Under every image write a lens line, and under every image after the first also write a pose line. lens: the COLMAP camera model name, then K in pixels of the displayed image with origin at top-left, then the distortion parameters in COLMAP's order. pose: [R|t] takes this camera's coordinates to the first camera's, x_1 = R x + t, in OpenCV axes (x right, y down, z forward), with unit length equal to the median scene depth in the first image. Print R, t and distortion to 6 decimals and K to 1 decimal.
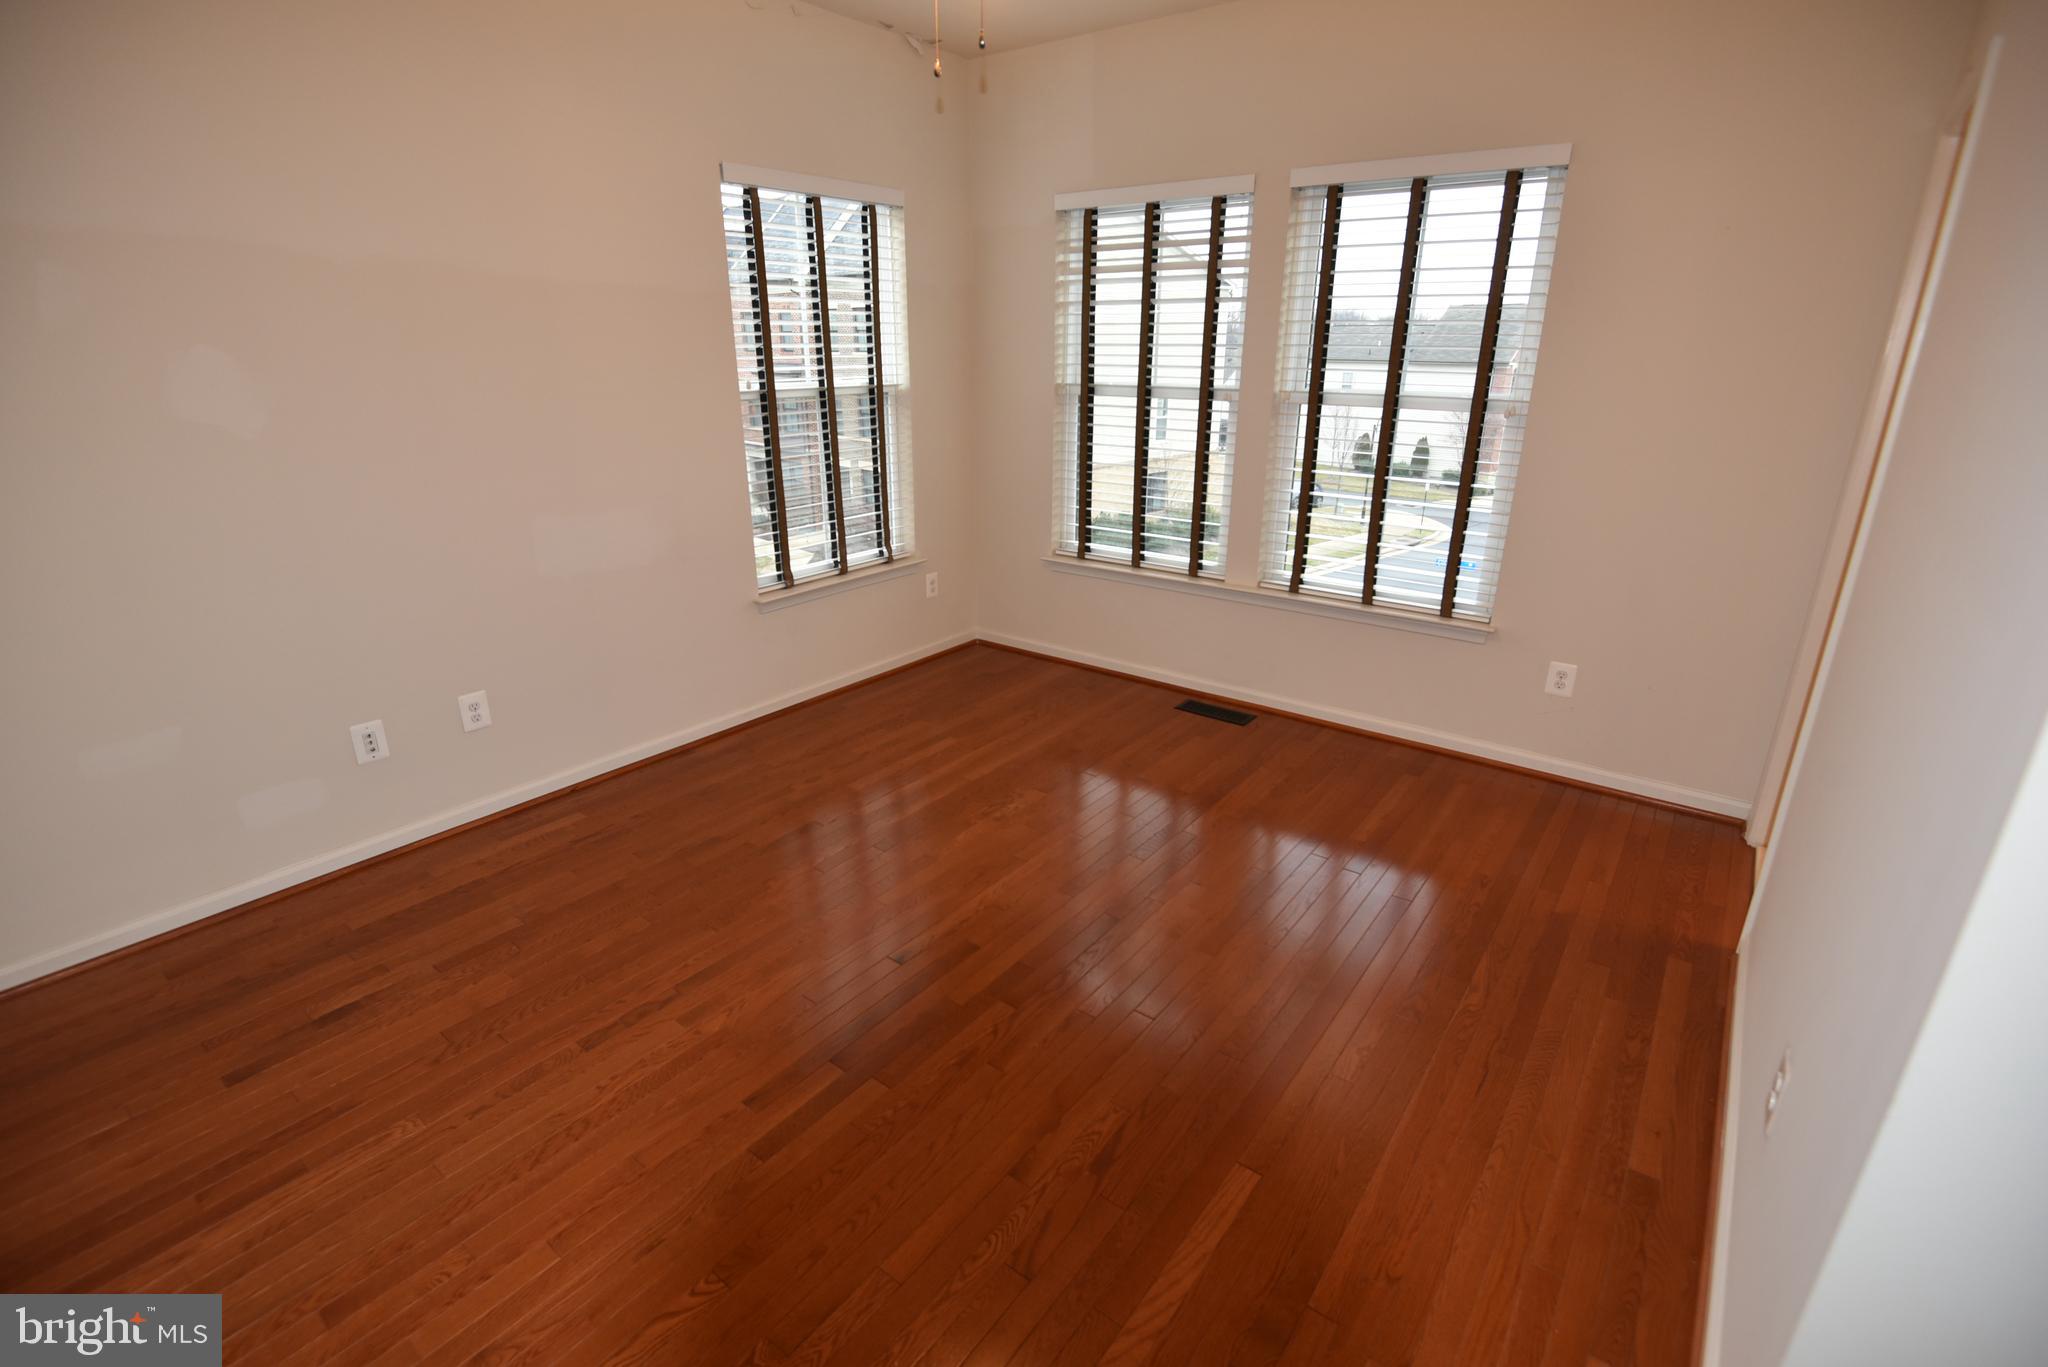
lens RADIAL K [[931.6, 0, 1018.8], [0, 931.6, 689.5], [0, 0, 1]] dist [-0.018436, -0.000092]
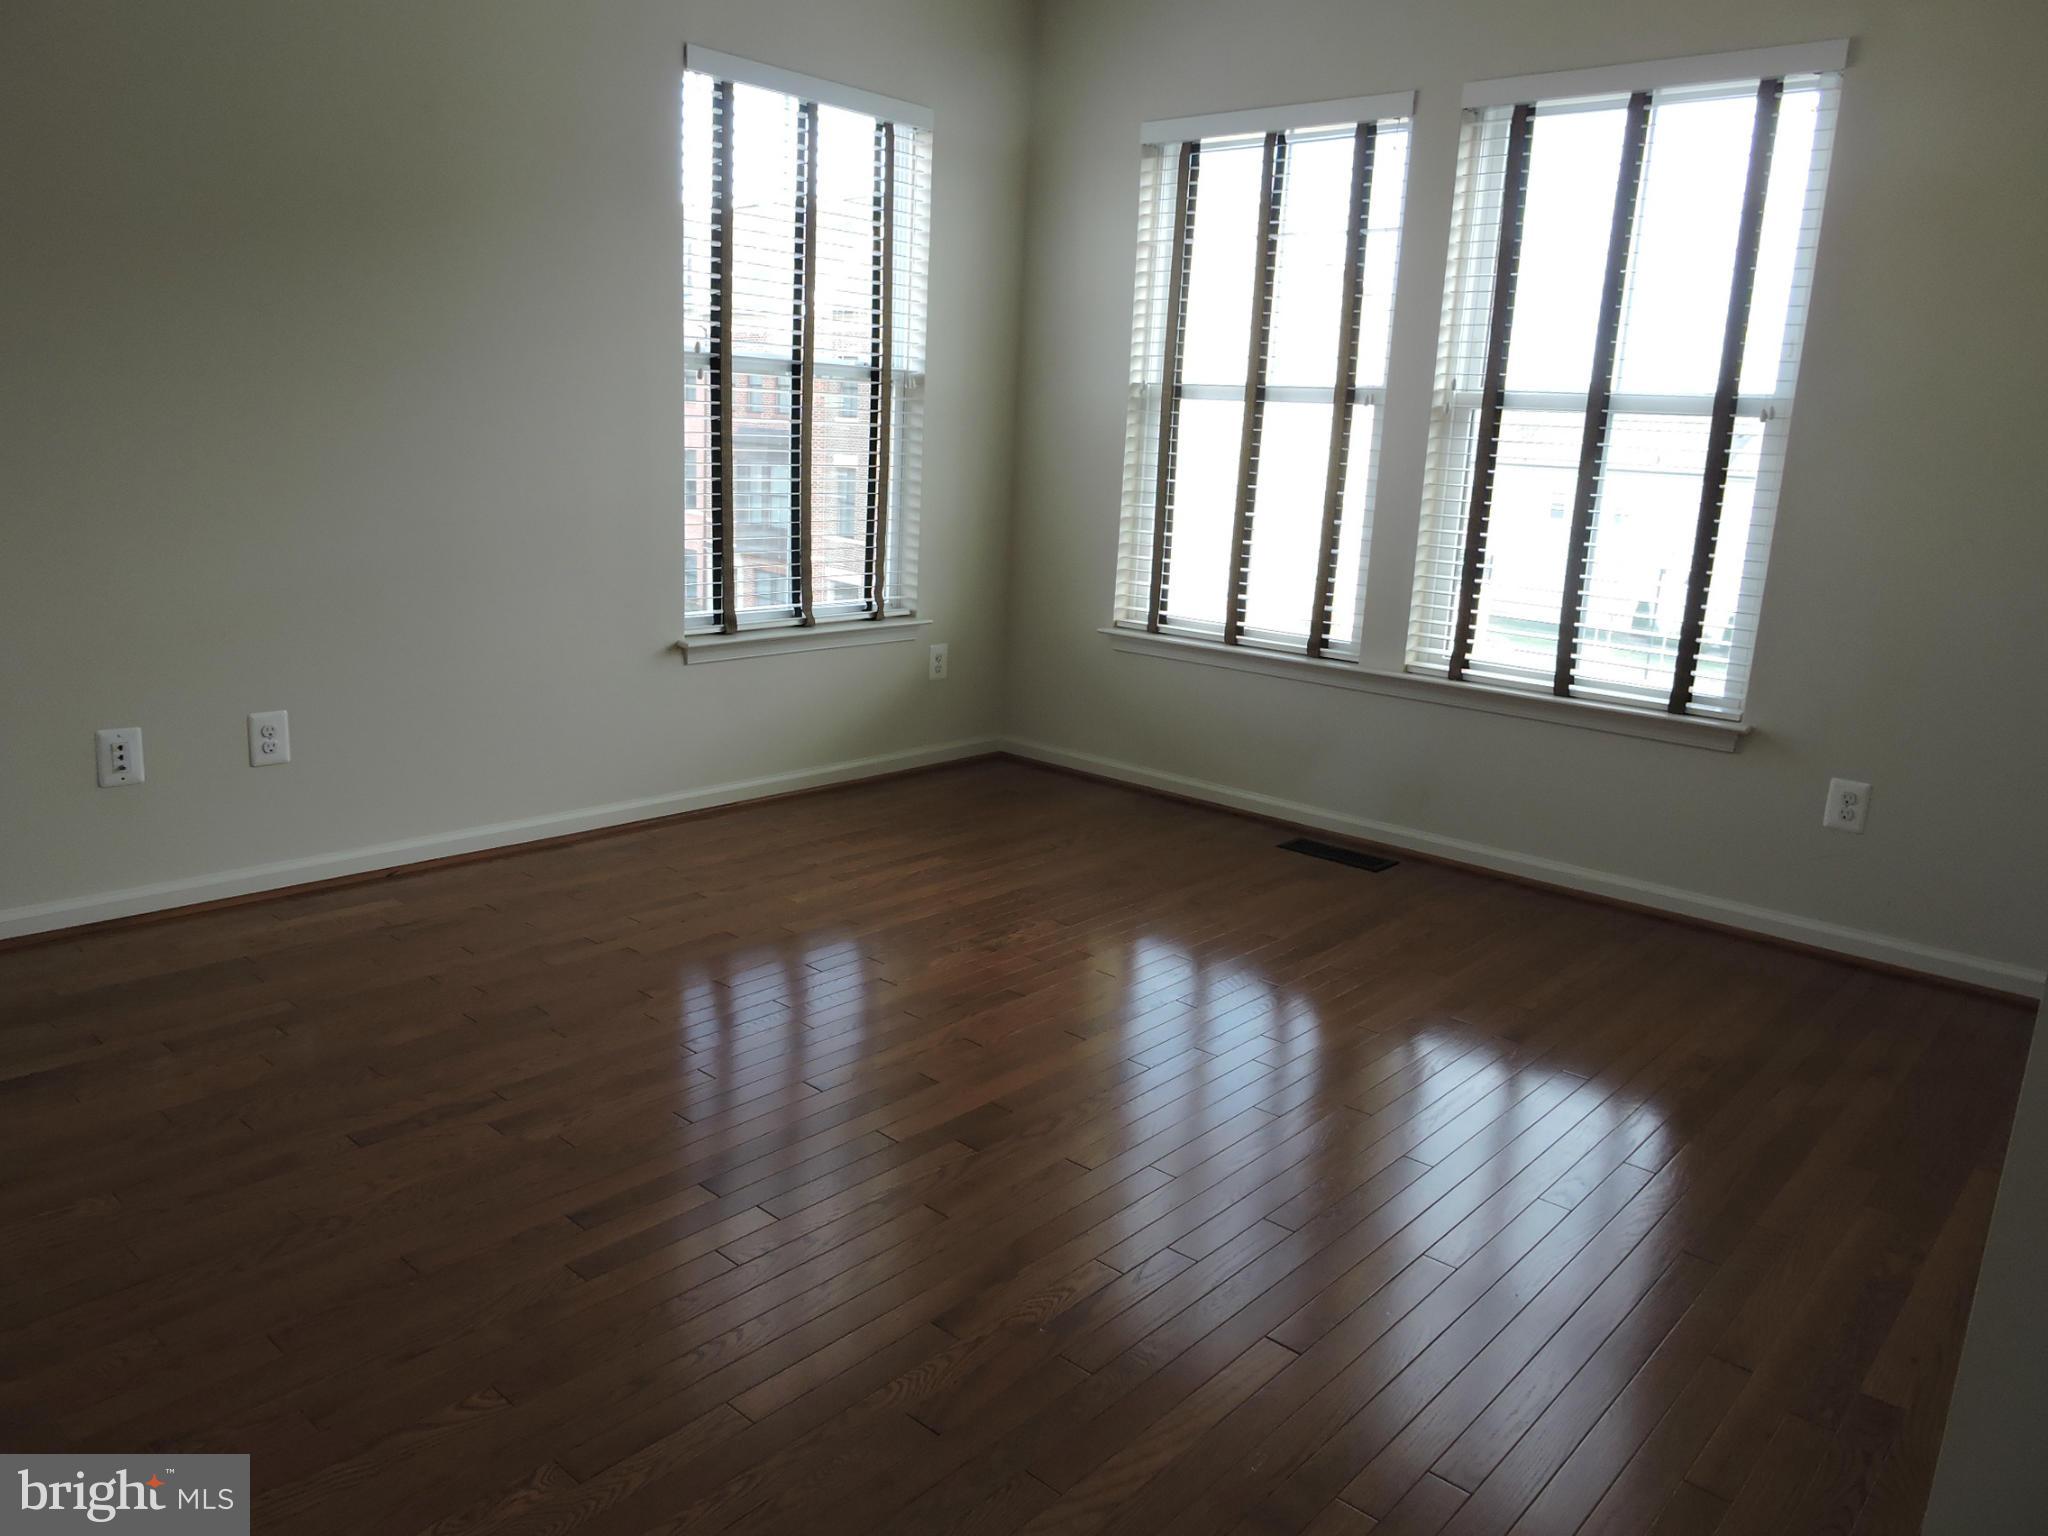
lens RADIAL K [[1443.2, 0, 1024.0], [0, 1443.2, 768.0], [0, 0, 1]] dist [-0.006422, 0.002750]
pose [[0.996447, 0.062386, -0.056572, 0.045029], [-0.069023, 0.989859, -0.124159, 0.117910], [0.048252, 0.127623, 0.990648, -0.054620]]
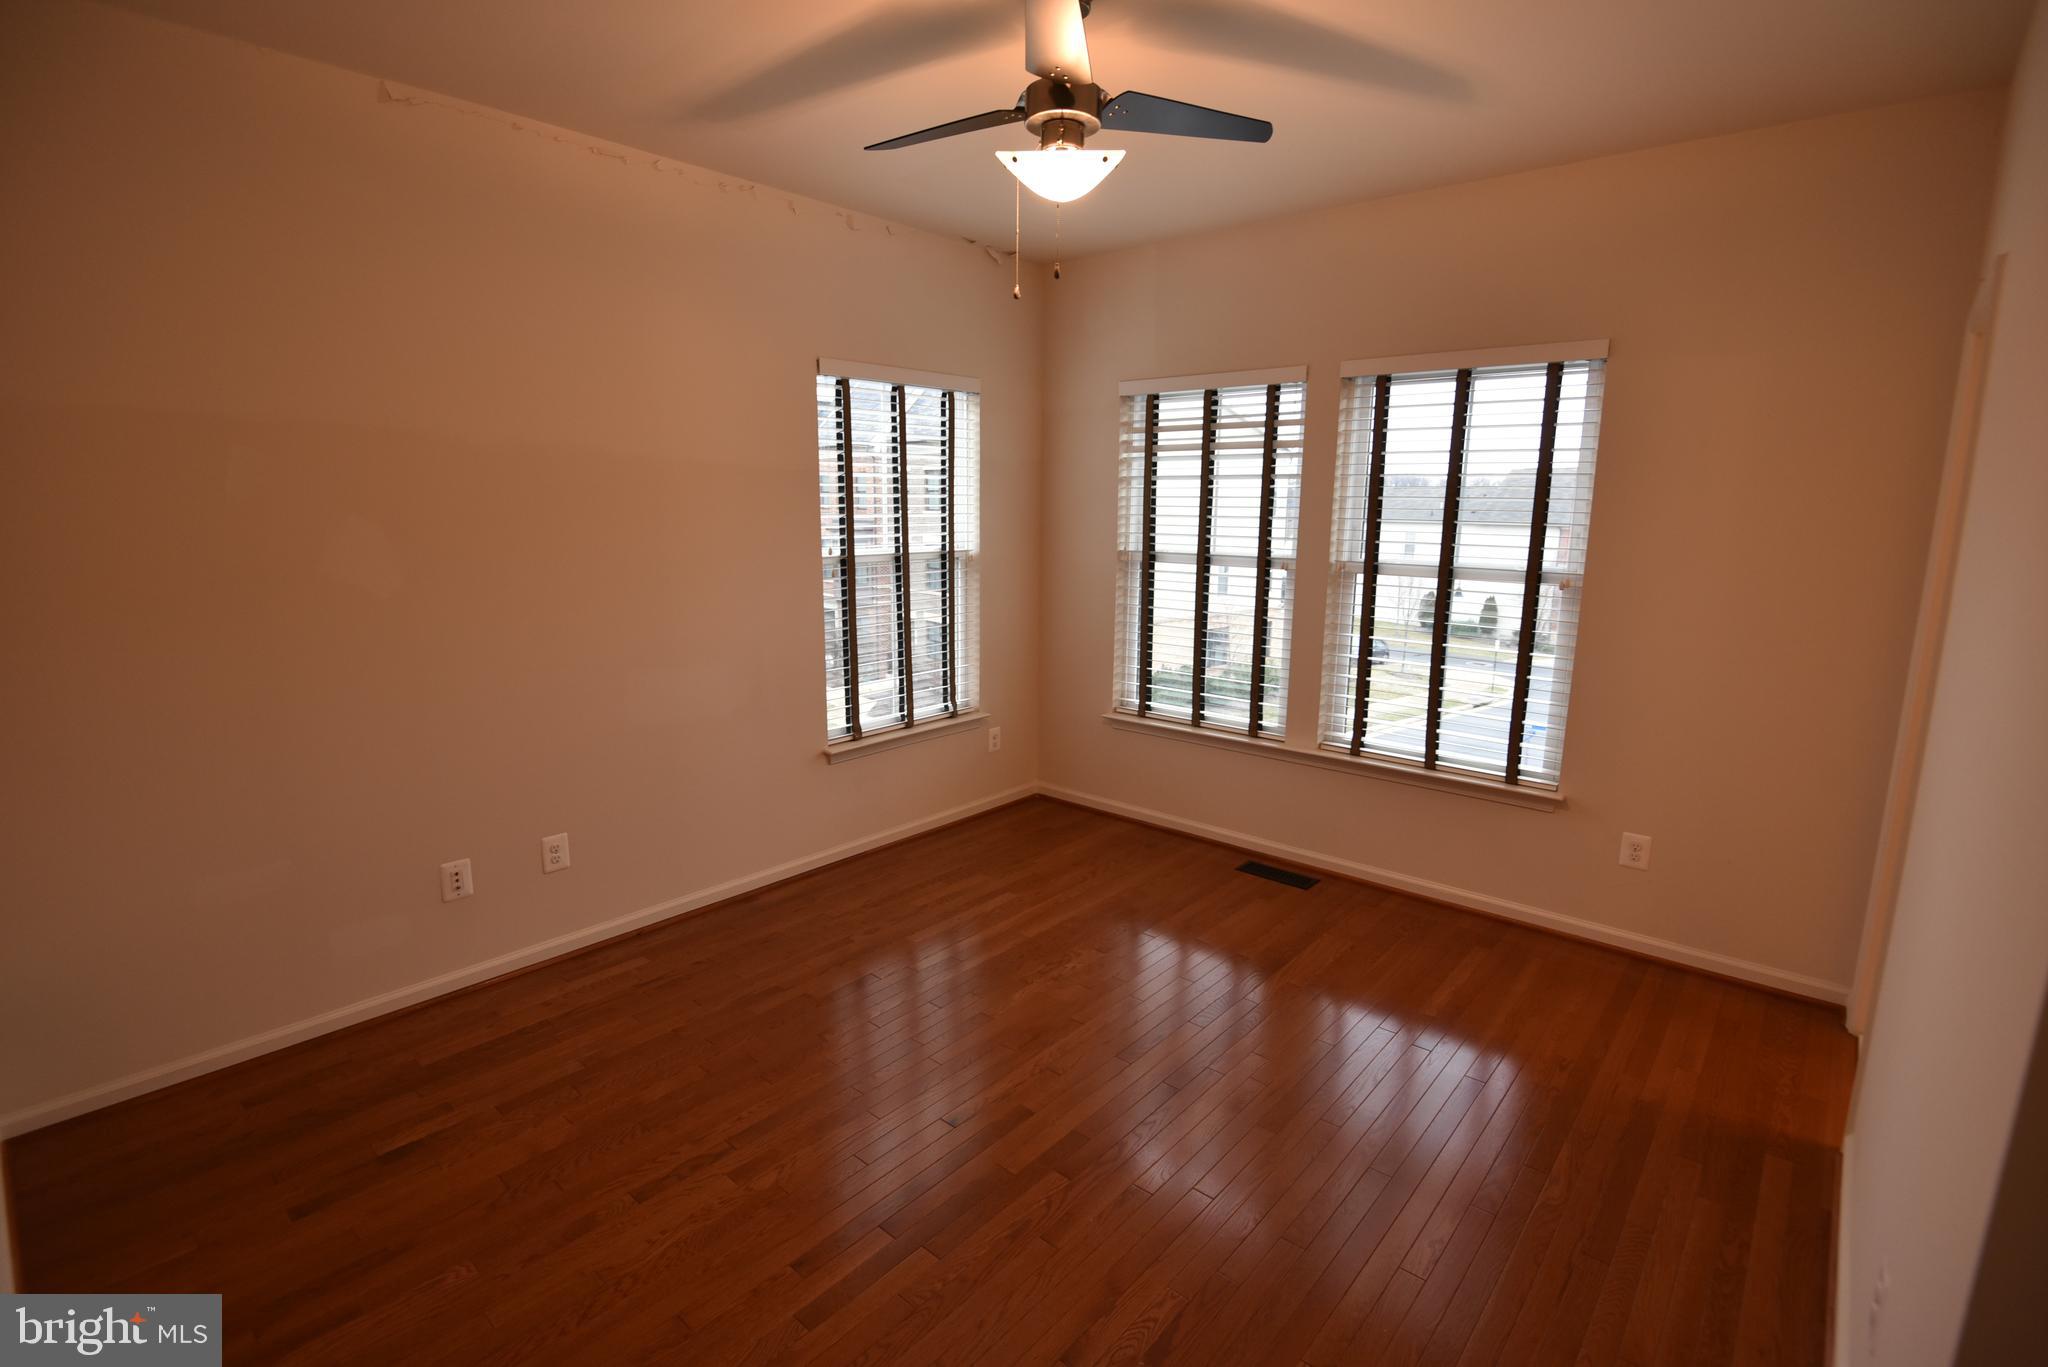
lens RADIAL K [[945.5, 0, 1018.8], [0, 945.5, 689.7], [0, 0, 1]] dist [-0.014337, -0.000469]
pose [[0.997816, 0.017462, -0.063700, -0.001921], [-0.027358, 0.987066, -0.157963, -0.003752], [0.060118, 0.159360, 0.985388, -0.035449]]
